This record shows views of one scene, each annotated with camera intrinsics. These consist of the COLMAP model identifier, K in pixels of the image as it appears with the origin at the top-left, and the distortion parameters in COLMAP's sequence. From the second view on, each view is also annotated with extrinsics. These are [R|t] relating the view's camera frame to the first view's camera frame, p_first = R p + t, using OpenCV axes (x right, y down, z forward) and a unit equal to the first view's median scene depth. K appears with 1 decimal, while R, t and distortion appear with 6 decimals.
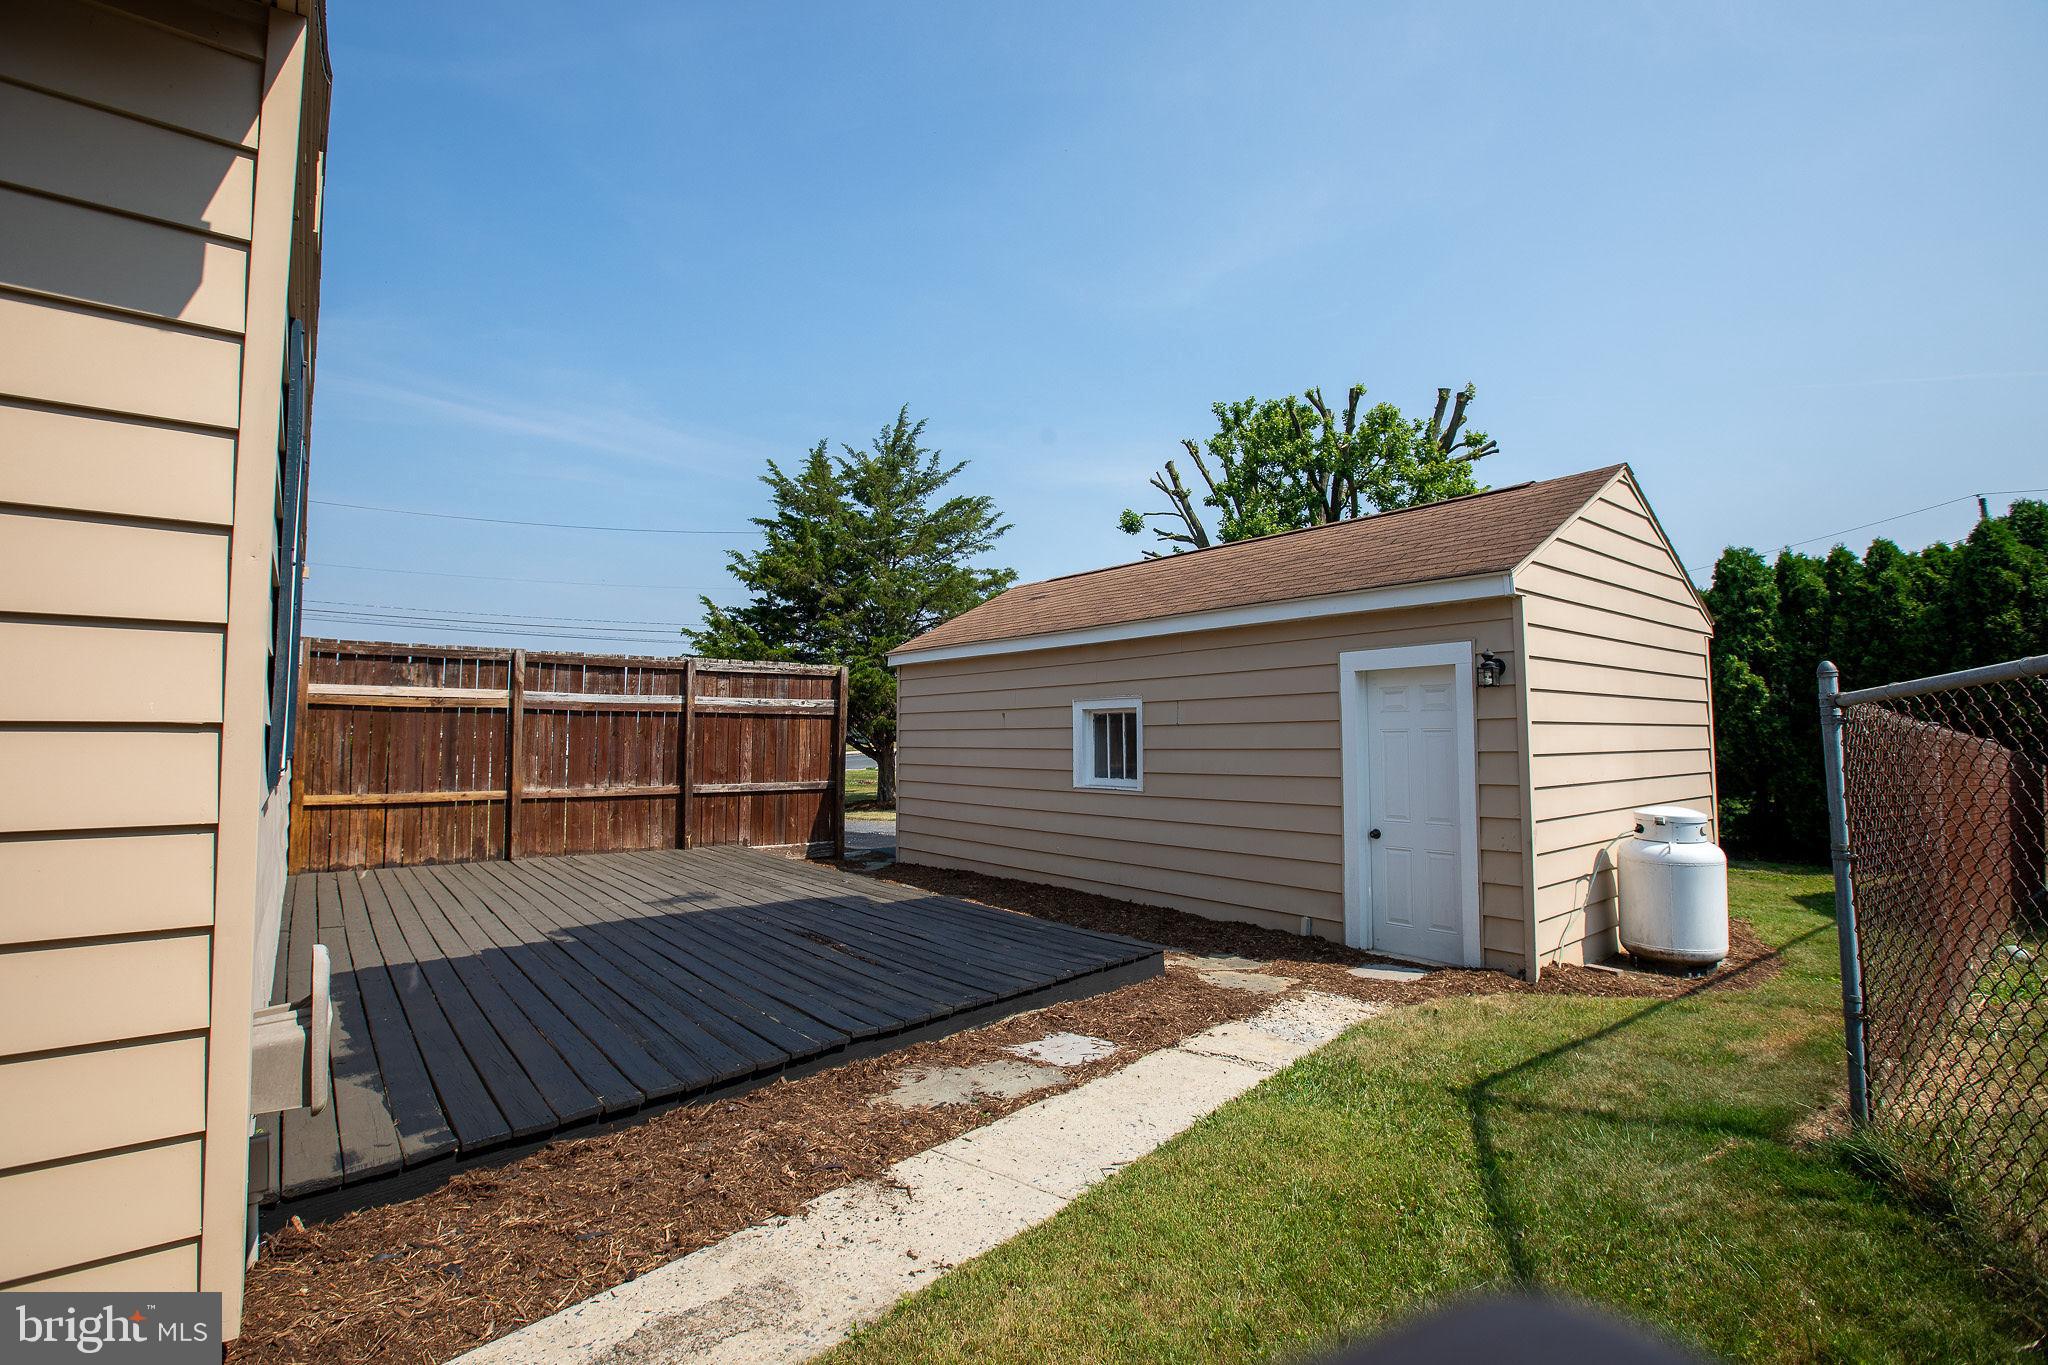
lens RADIAL K [[924.1, 0, 1024.0], [0, 924.1, 682.5], [0, 0, 1]] dist [-0.039495, 0.010495]
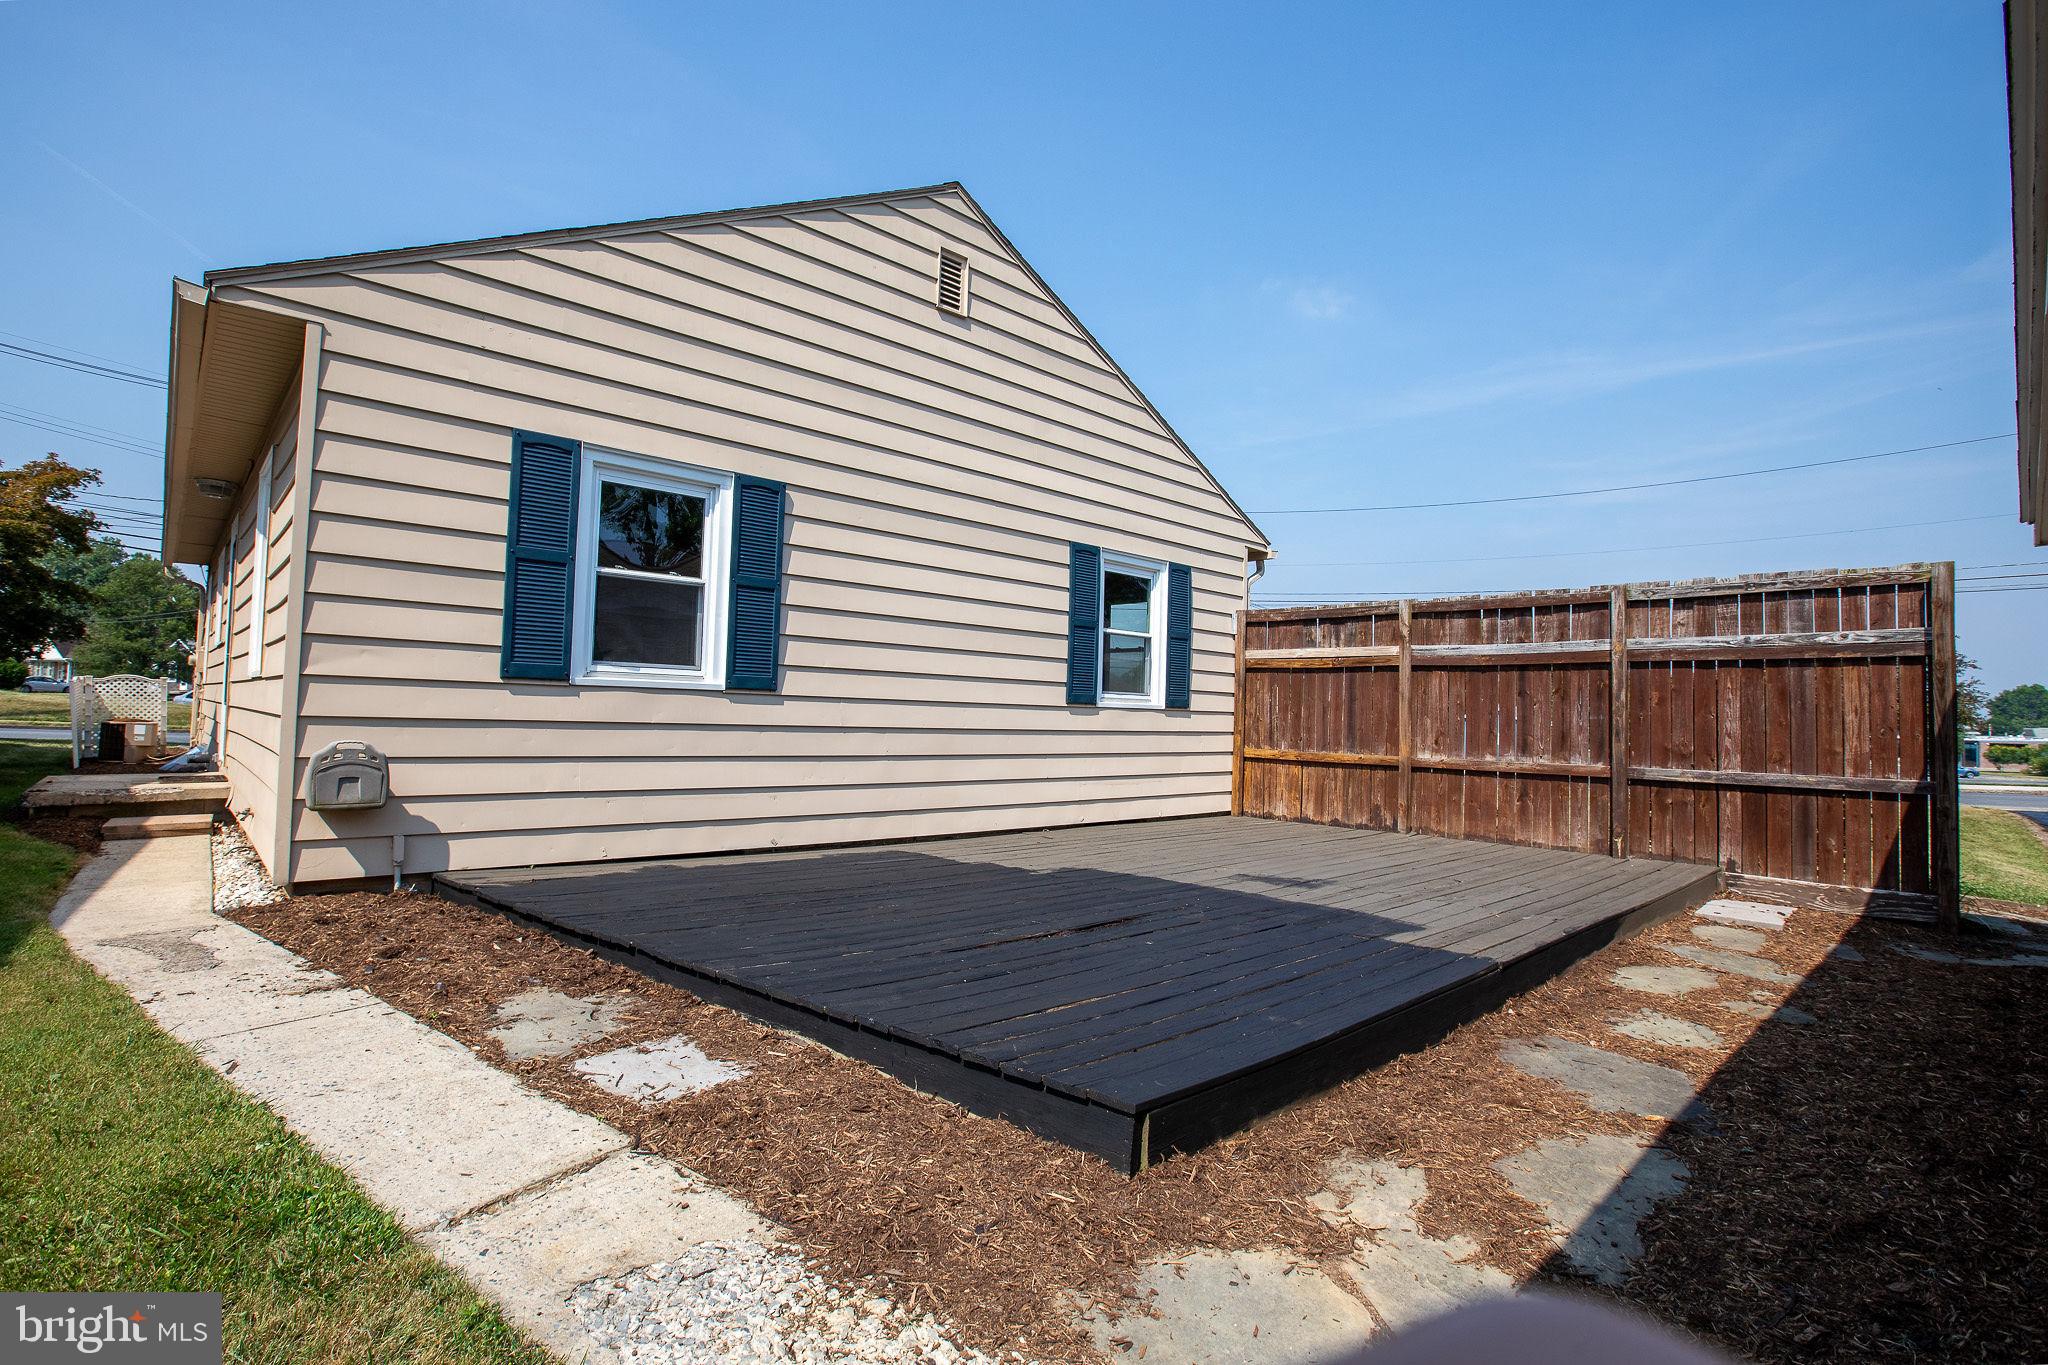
lens RADIAL K [[965.0, 0, 1024.0], [0, 965.0, 682.5], [0, 0, 1]] dist [-0.072124, 0.033325]
pose [[0.080937, -0.036827, -0.996039, 0.361703], [0.030741, 0.998934, -0.034436, 0.068648], [0.996245, -0.027832, 0.081983, 0.570664]]
